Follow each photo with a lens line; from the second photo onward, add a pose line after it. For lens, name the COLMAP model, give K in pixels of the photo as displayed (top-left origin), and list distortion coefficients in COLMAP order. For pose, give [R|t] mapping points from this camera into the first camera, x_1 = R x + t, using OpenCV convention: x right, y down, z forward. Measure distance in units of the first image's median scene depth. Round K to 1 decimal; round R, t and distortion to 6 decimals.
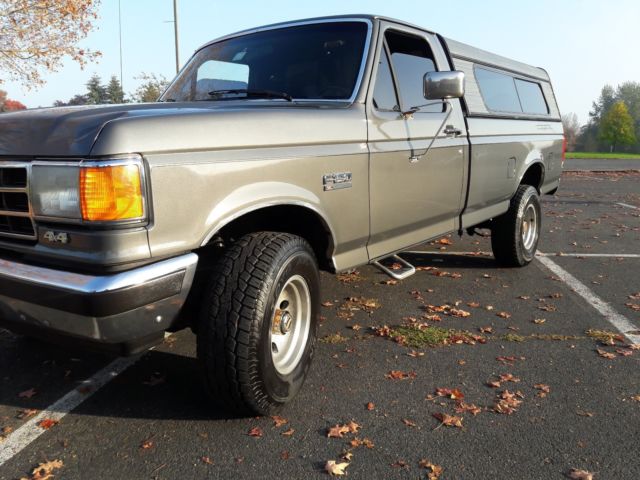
lens RADIAL K [[533.3, 0, 324.0], [0, 533.3, 242.1], [0, 0, 1]] dist [0.051232, -0.108518]
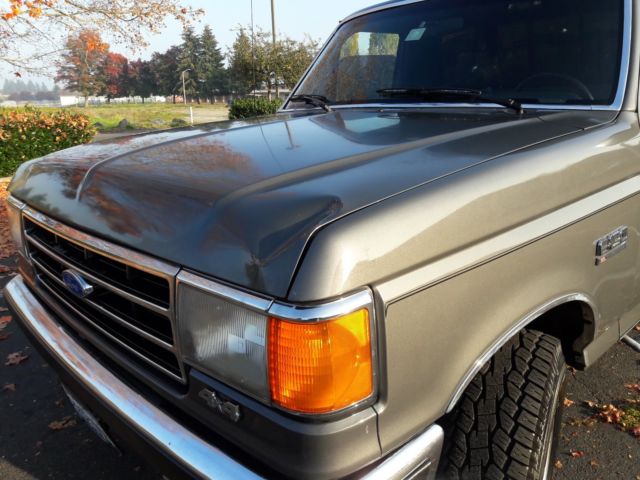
lens RADIAL K [[533.3, 0, 319.0], [0, 533.3, 227.7], [0, 0, 1]] dist [0.051232, -0.108518]
pose [[0.985656, 0.014602, -0.168133, -0.050481], [-0.001661, 0.997041, 0.076856, -0.044230], [0.168758, -0.075474, 0.982764, 0.076219]]
